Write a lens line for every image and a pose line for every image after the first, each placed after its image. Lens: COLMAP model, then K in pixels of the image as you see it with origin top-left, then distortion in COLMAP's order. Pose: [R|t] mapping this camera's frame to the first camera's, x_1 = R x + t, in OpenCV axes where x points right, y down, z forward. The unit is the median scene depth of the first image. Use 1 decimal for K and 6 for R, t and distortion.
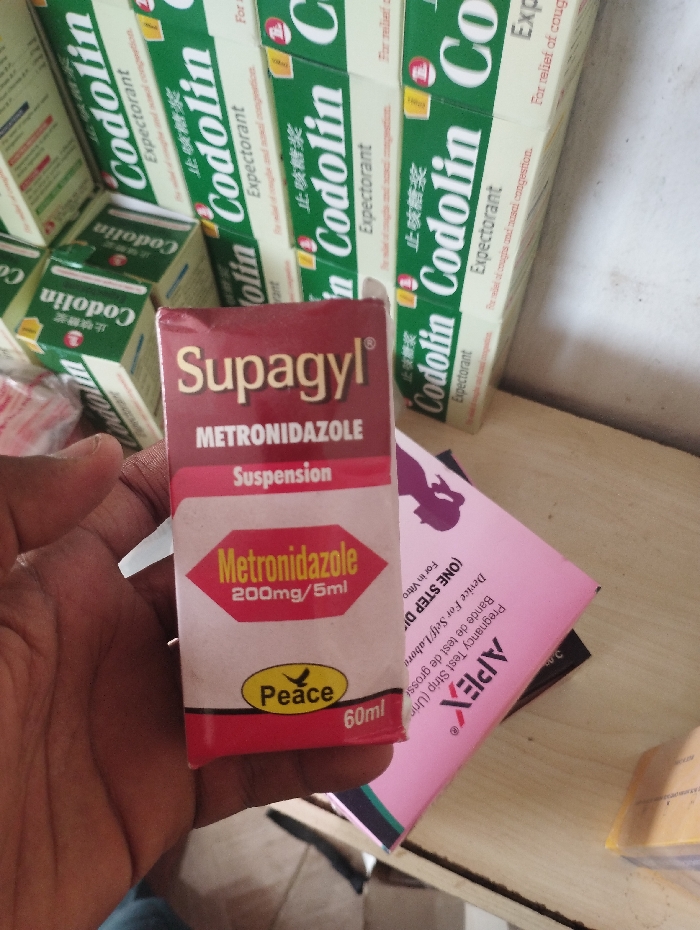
lens RADIAL K [[790.8, 0, 353.6], [0, 790.8, 466.9], [0, 0, 1]] dist [0.084837, -0.151759]
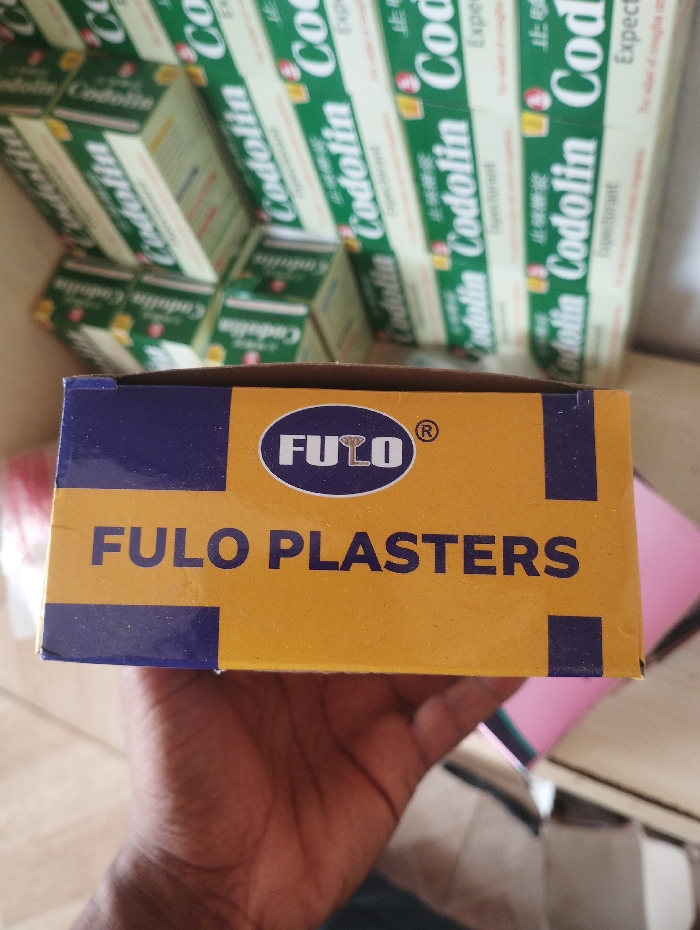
lens RADIAL K [[790.8, 0, 347.9], [0, 790.8, 457.4], [0, 0, 1]] dist [0.084837, -0.151759]
pose [[0.980797, -0.096668, -0.169390, -0.026025], [0.101928, 0.994535, 0.022616, -0.027821], [0.166278, -0.039448, 0.985289, -0.138299]]
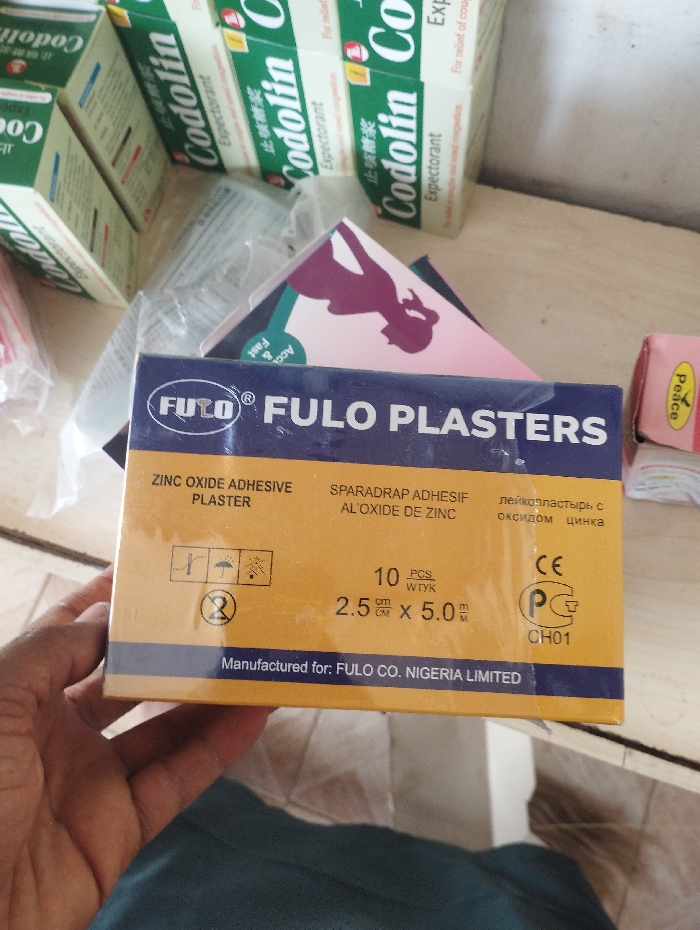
lens RADIAL K [[790.8, 0, 349.8], [0, 790.8, 459.4], [0, 0, 1]] dist [0.084837, -0.151759]
pose [[0.994564, -0.102841, -0.016300, 0.030680], [0.104084, 0.977585, 0.183013, 0.033344], [-0.002887, -0.183715, 0.982975, 0.089728]]
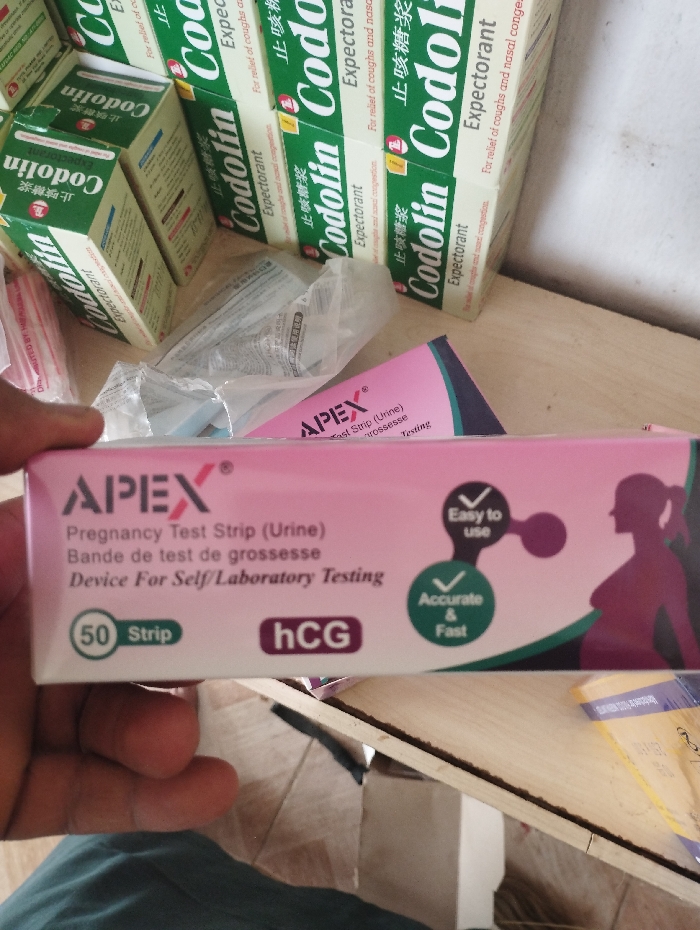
lens RADIAL K [[790.8, 0, 346.1], [0, 790.8, 464.7], [0, 0, 1]] dist [0.084837, -0.151759]
pose [[0.999579, 0.005189, -0.028530, 0.037404], [-0.002239, 0.994734, 0.102466, 0.040266], [0.028912, -0.102359, 0.994327, 0.045568]]
